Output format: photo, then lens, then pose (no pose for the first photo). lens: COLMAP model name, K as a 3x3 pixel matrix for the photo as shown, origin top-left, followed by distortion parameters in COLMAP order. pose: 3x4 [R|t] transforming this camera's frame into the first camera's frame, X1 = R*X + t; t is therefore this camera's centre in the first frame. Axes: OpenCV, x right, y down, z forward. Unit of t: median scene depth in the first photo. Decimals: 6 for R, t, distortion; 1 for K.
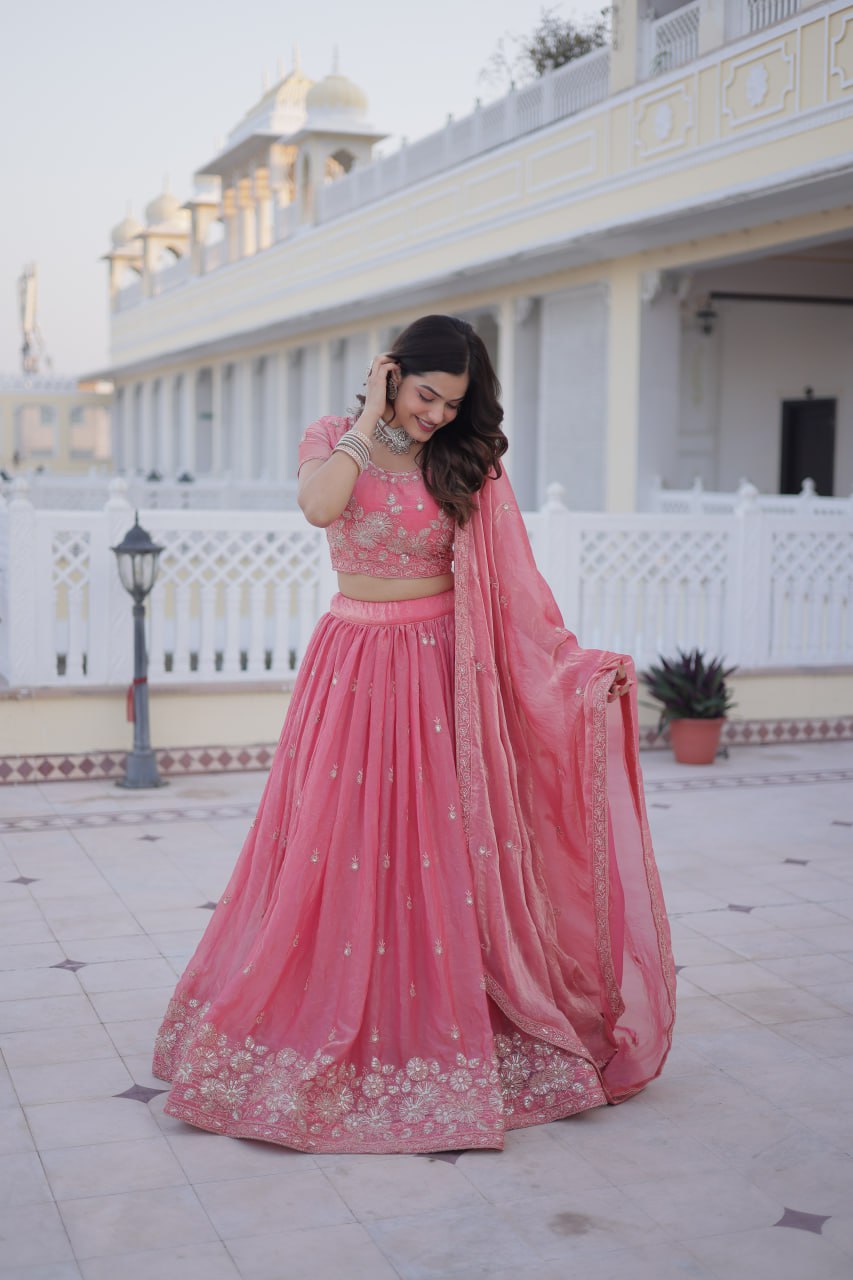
lens RADIAL K [[1838.2, 0, 425.6], [0, 1838.2, 639.4], [0, 0, 1]] dist [-0.009396, 0.000000]
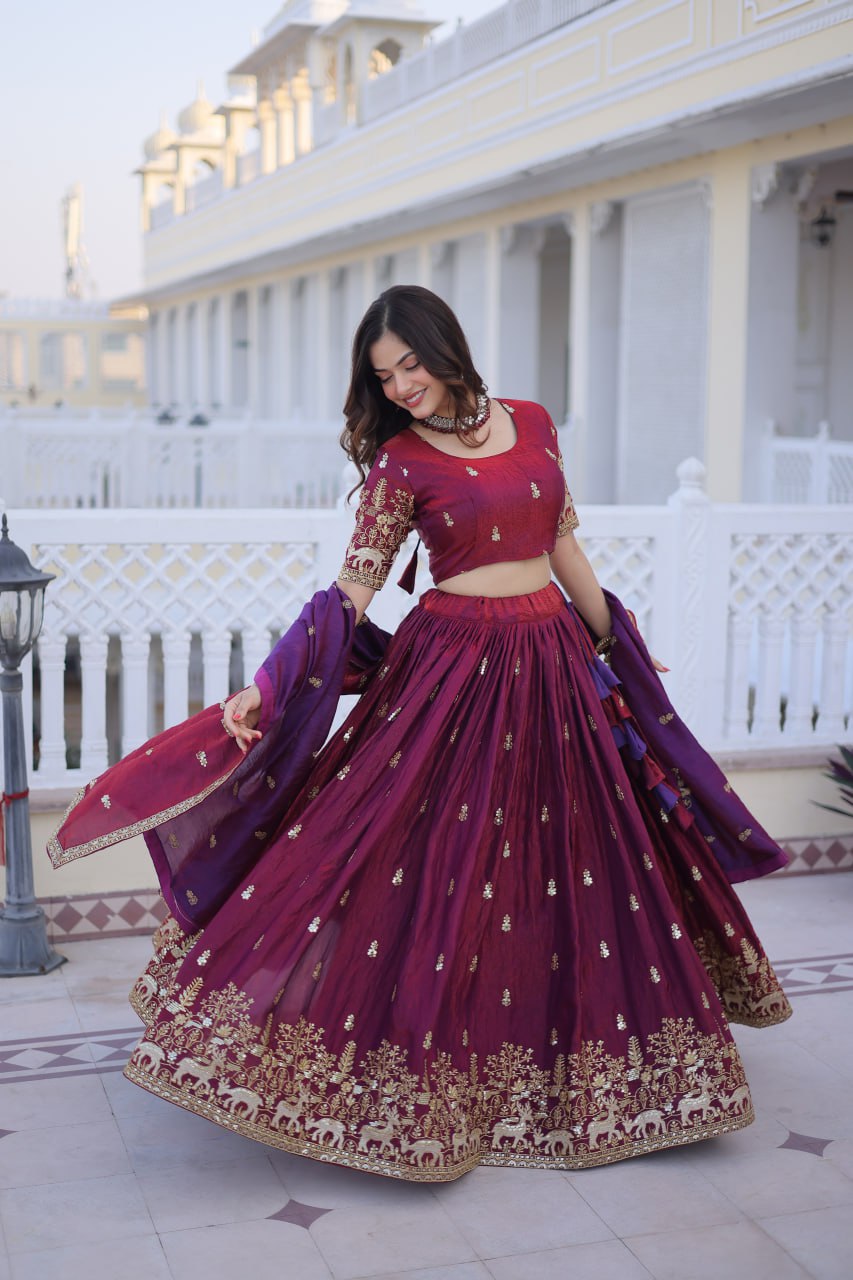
lens RADIAL K [[1838.2, 0, 433.8], [0, 1838.2, 640.2], [0, 0, 1]] dist [-0.009396, 0.000000]
pose [[0.999649, 0.001236, -0.026466, -0.000720], [-0.000174, 0.999197, 0.040070, -0.021019], [0.026494, -0.040051, 0.998846, 0.159331]]
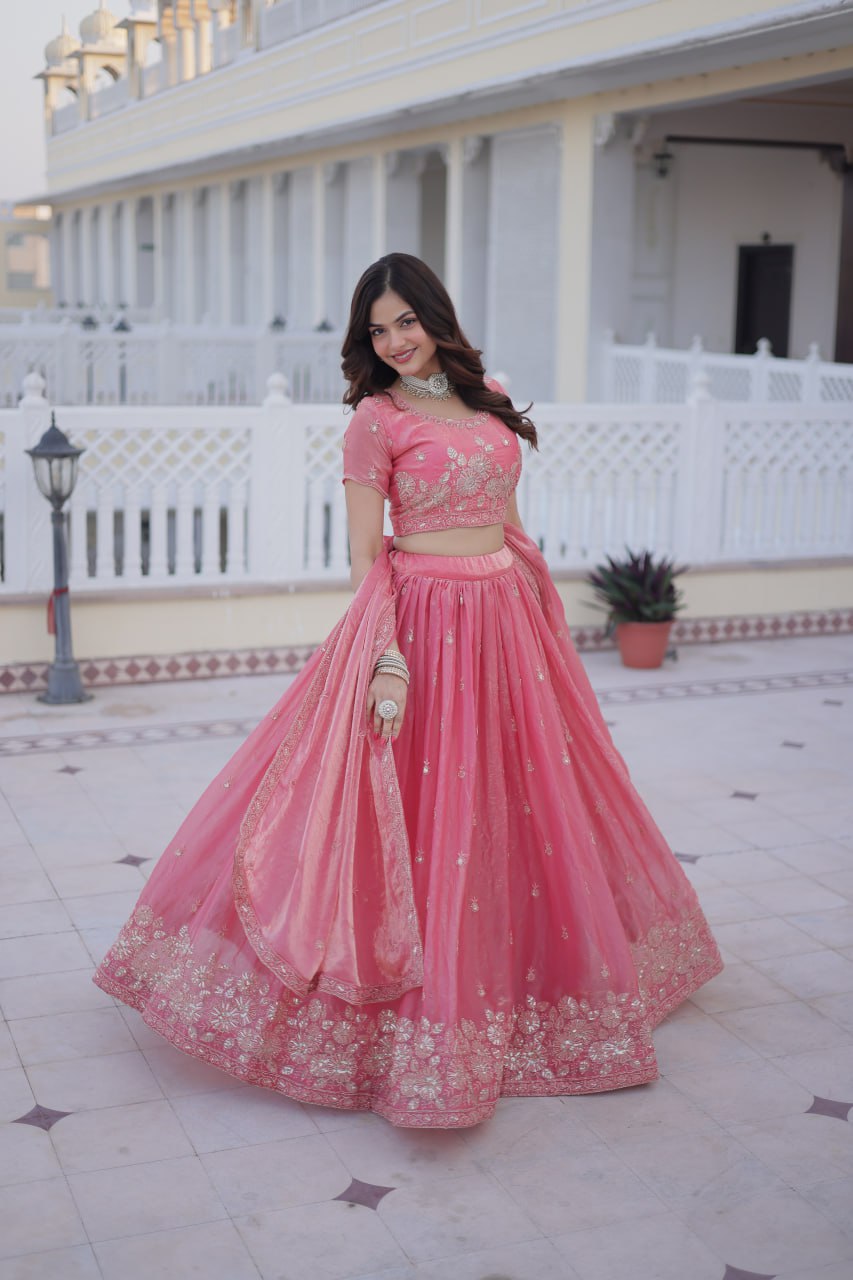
lens RADIAL K [[1838.2, 0, 448.5], [0, 1838.2, 652.2], [0, 0, 1]] dist [-0.009396, 0.000000]
pose [[0.999284, -0.003631, 0.037669, 0.003471], [-0.000284, 0.994638, 0.103419, -0.017485], [-0.037843, -0.103356, 0.993924, 0.018548]]
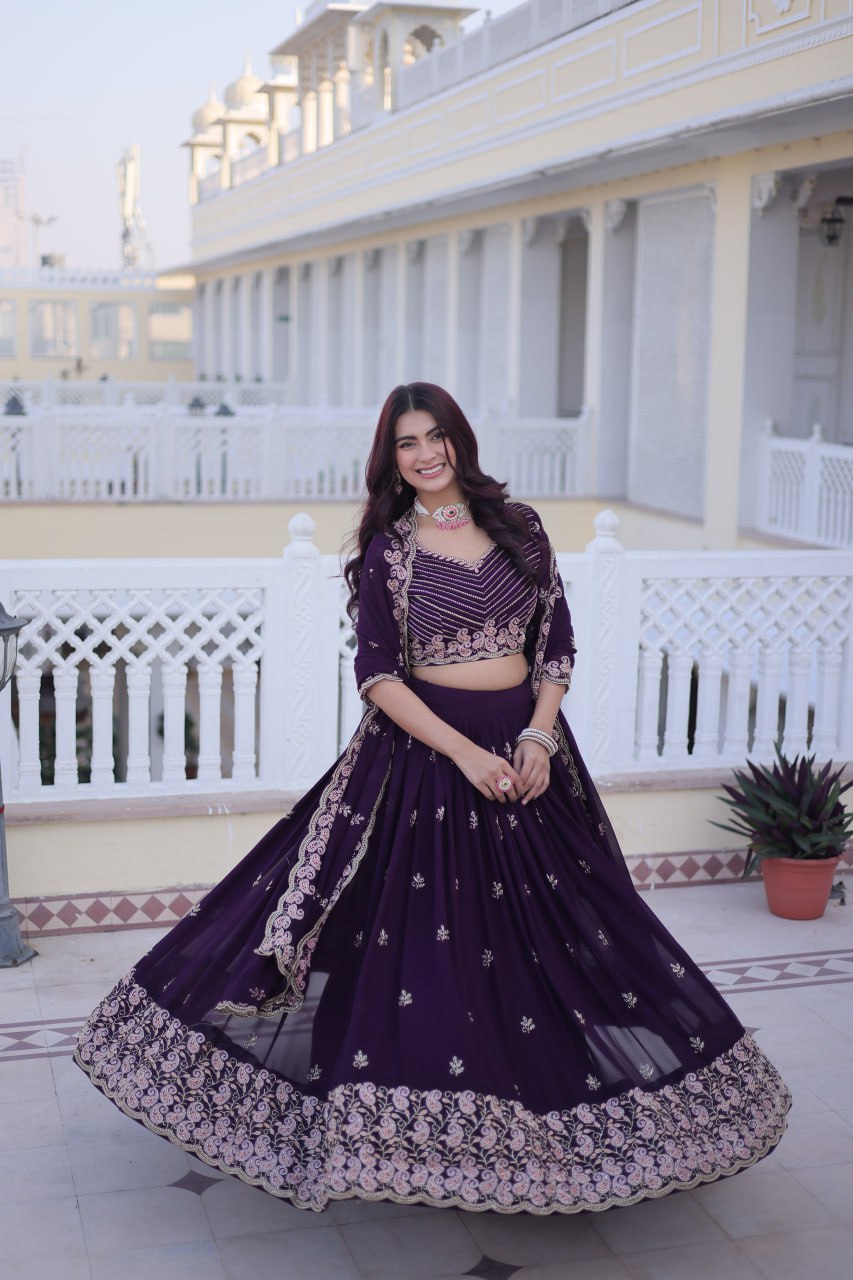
lens RADIAL K [[1838.2, 0, 409.2], [0, 1838.2, 639.5], [0, 0, 1]] dist [-0.009396, 0.000000]
pose [[0.997455, 0.013868, -0.069934, 0.019887], [-0.009440, 0.997953, 0.063256, -0.035058], [0.070668, -0.062435, 0.995544, 0.127352]]
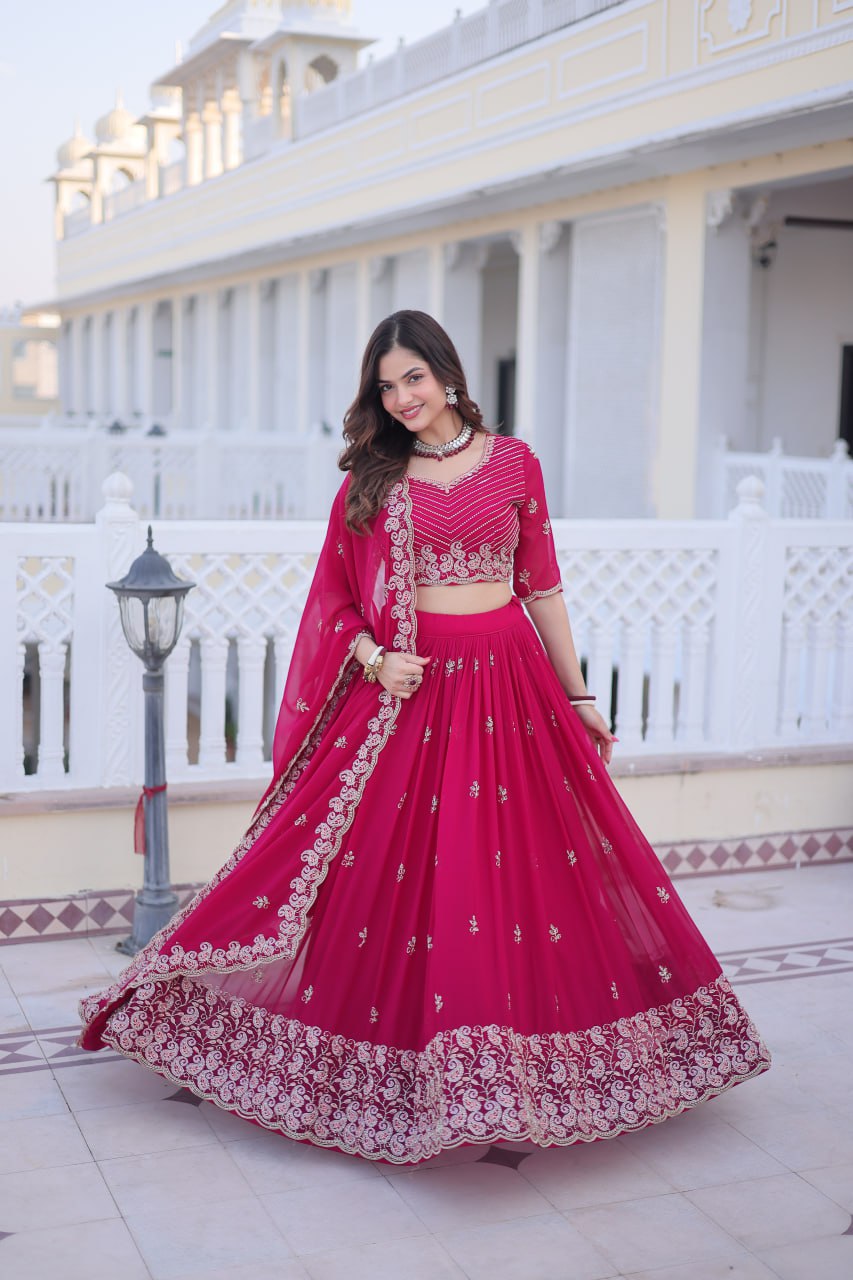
lens RADIAL K [[1838.2, 0, 443.5], [0, 1838.2, 643.0], [0, 0, 1]] dist [-0.009396, 0.000000]
pose [[0.999186, 0.001812, 0.040310, -0.031729], [-0.003280, 0.999333, 0.036371, -0.020930], [-0.040217, -0.036474, 0.998525, 0.139876]]
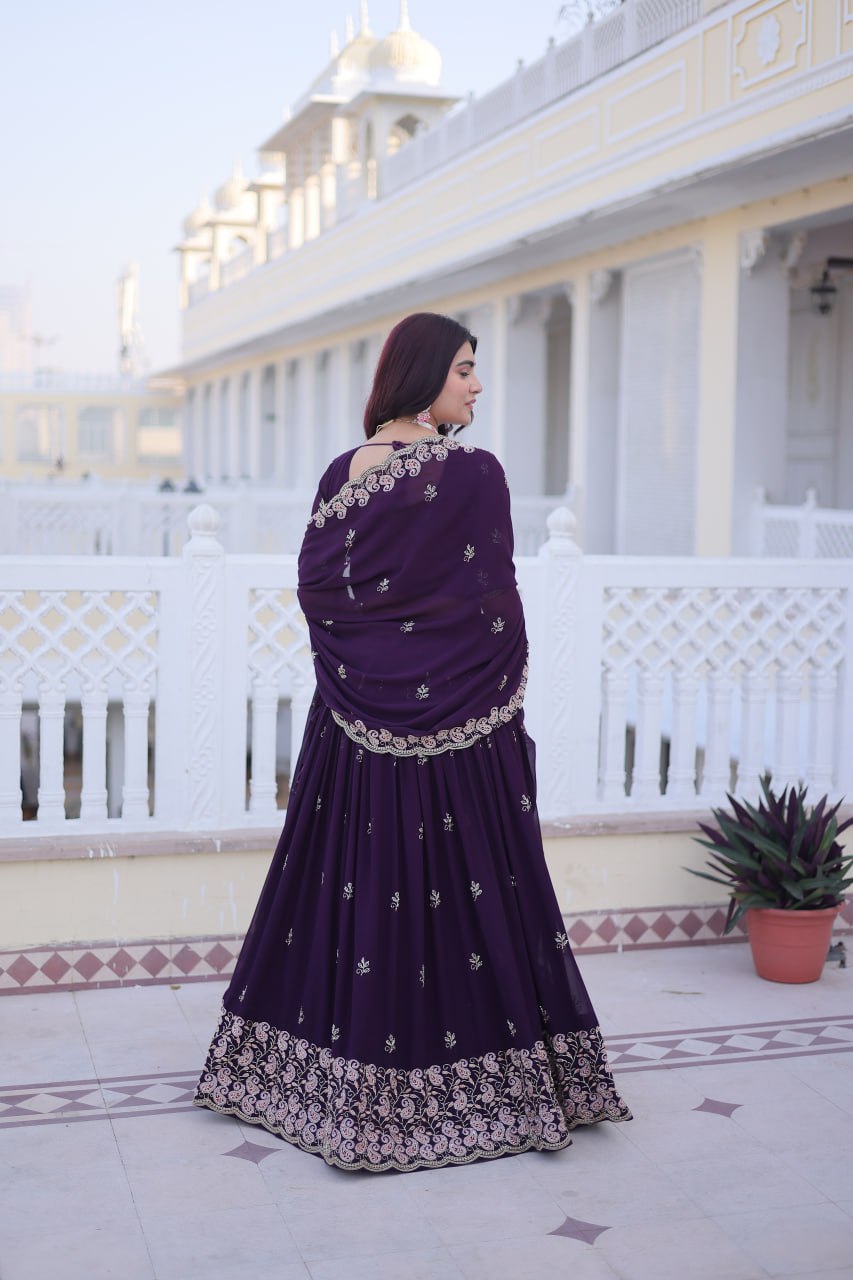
lens RADIAL K [[1838.2, 0, 426.8], [0, 1838.2, 634.4], [0, 0, 1]] dist [-0.009396, 0.000000]
pose [[0.998017, 0.006658, -0.062598, 0.028419], [-0.007005, 0.999961, -0.005326, -0.017369], [0.062560, 0.005753, 0.998025, 0.171394]]
